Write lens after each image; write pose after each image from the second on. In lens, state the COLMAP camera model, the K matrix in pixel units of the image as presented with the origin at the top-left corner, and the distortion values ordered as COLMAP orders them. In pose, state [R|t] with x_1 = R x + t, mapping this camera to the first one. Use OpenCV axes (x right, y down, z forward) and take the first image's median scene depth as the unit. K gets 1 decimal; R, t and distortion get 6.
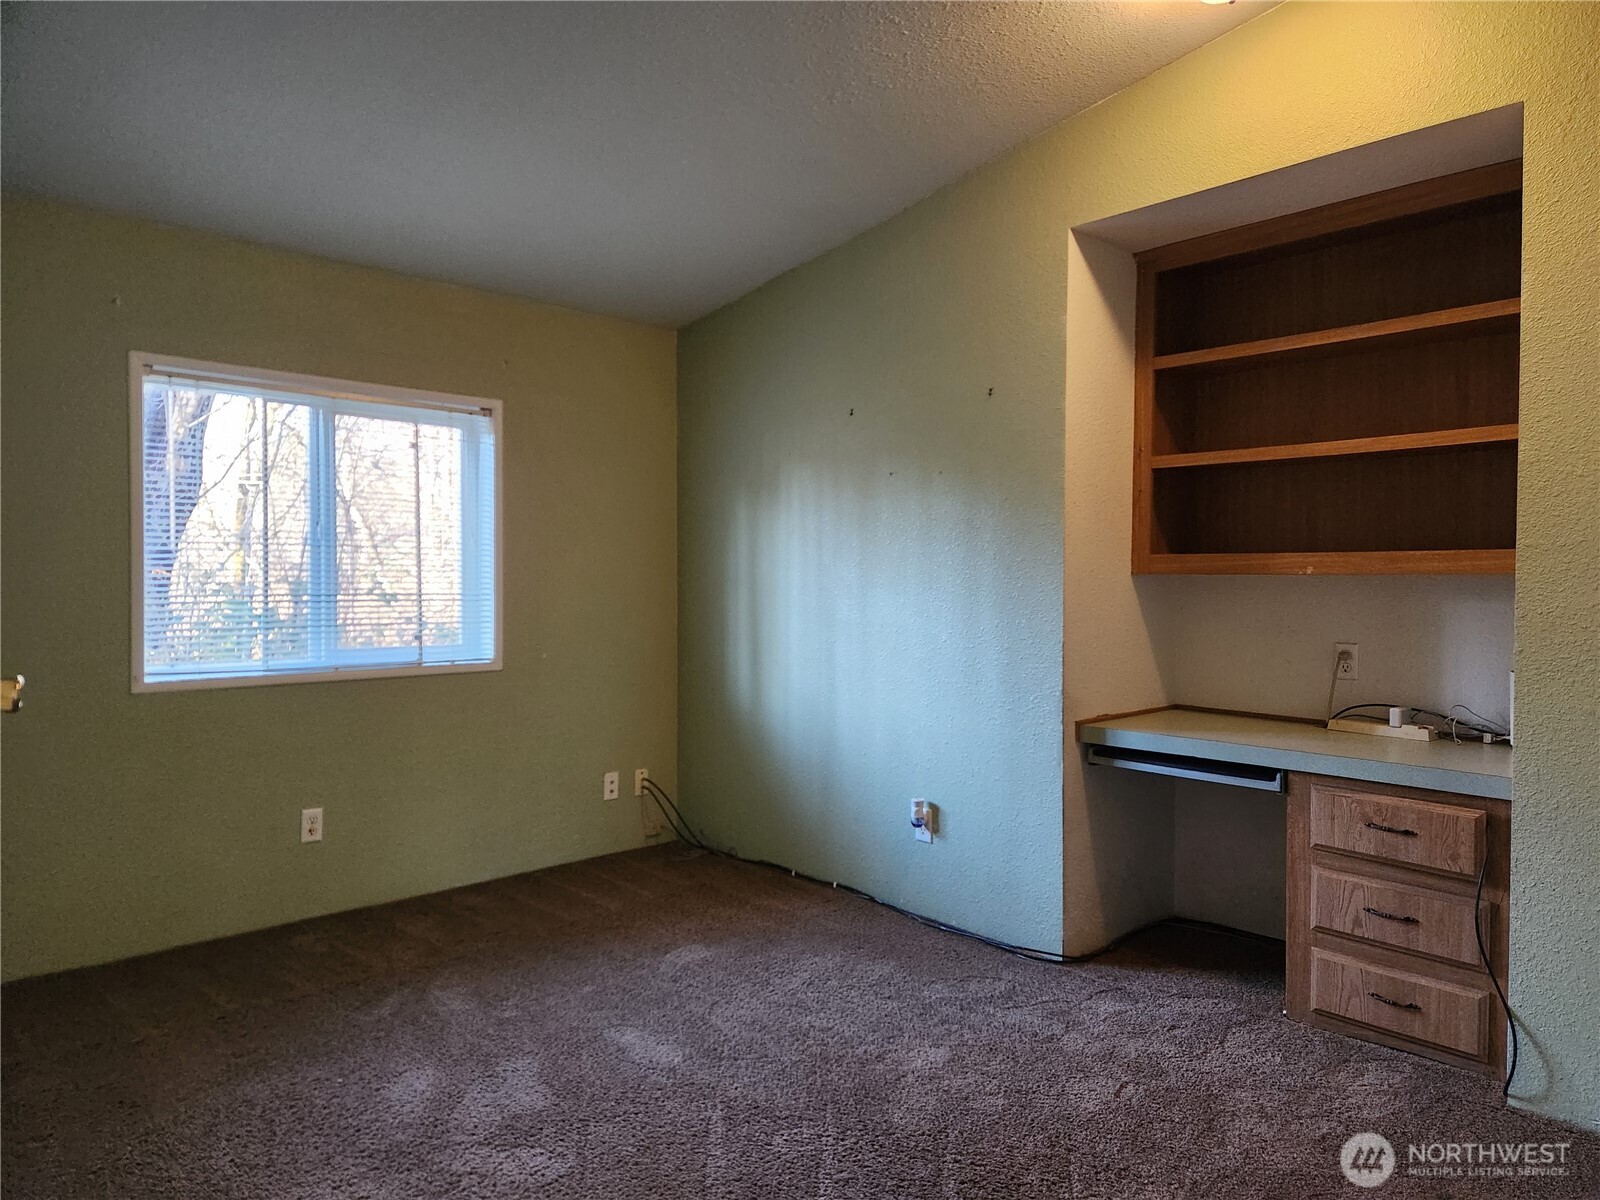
lens RADIAL K [[1051.1, 0, 800.0], [0, 1051.1, 600.0], [0, 0, 1]] dist [-0.002370, -0.000550]
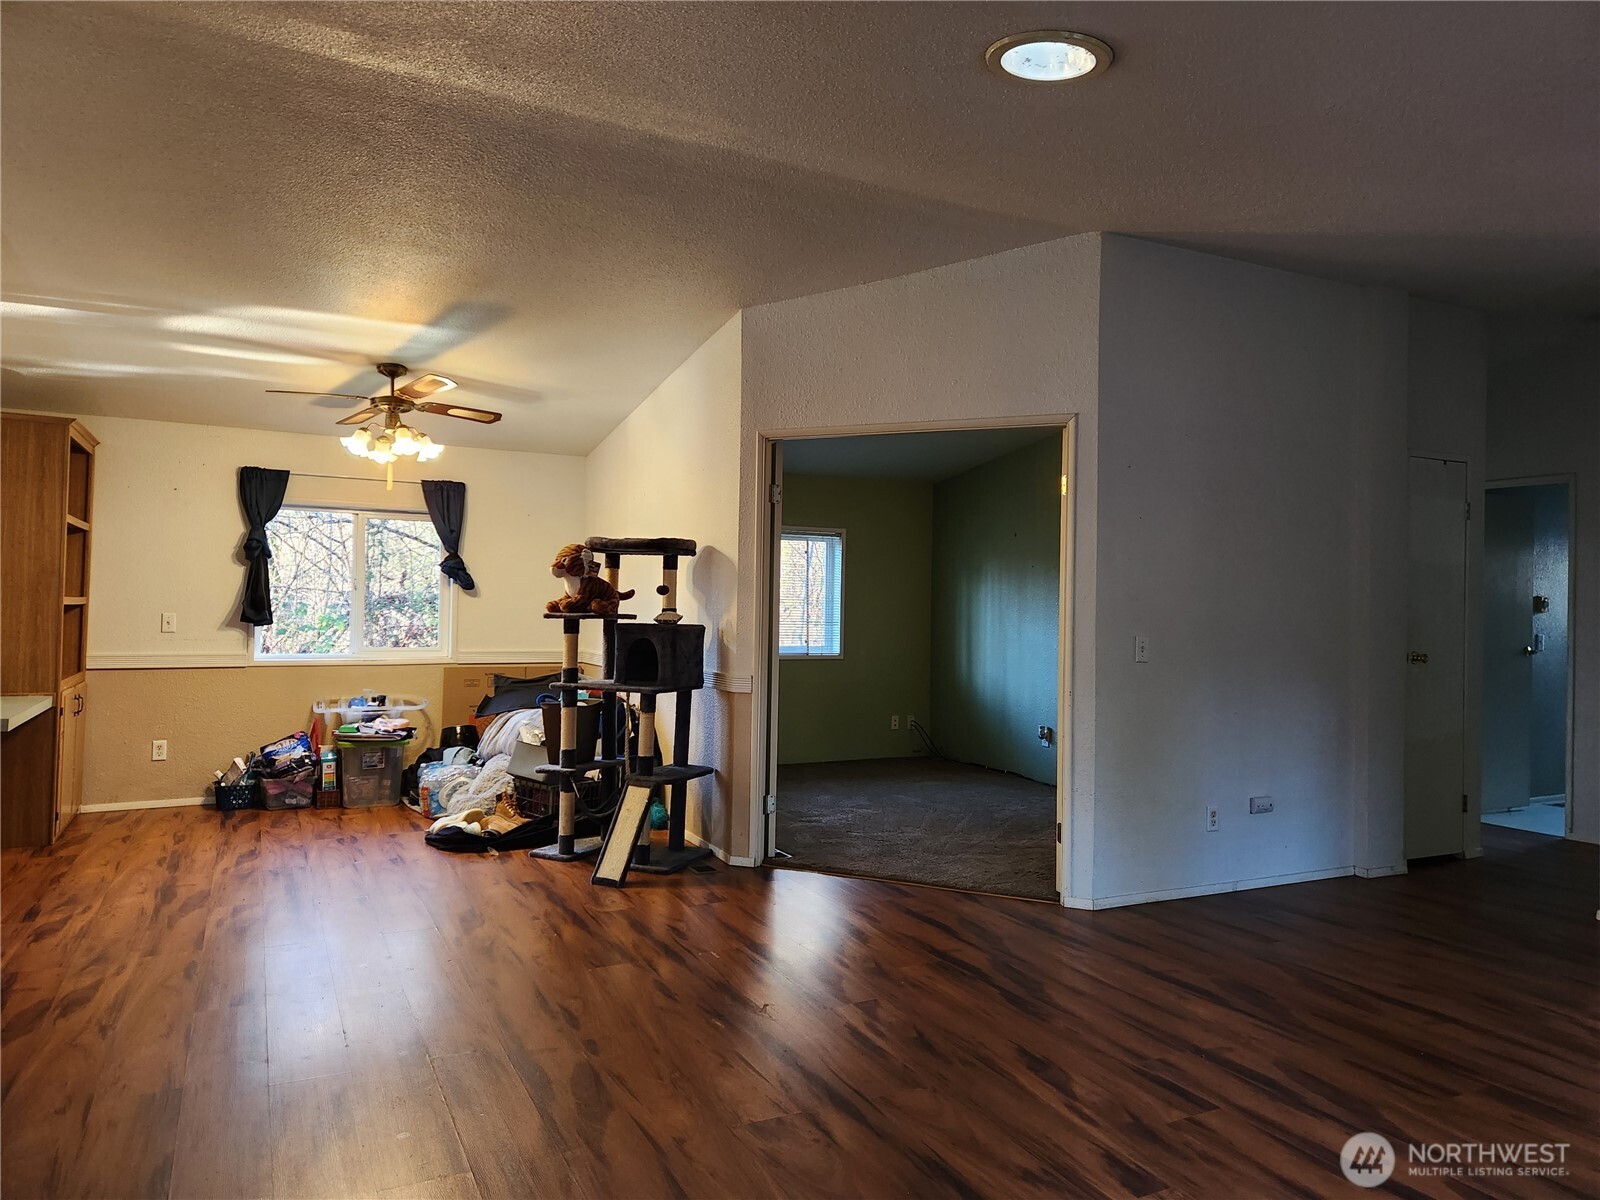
lens RADIAL K [[1051.1, 0, 800.0], [0, 1051.1, 600.0], [0, 0, 1]] dist [-0.002370, -0.000550]
pose [[0.963597, 0.010264, -0.267161, 0.182690], [-0.018488, 0.999429, -0.028287, 0.010290], [0.266718, 0.032196, 0.963237, -1.007891]]
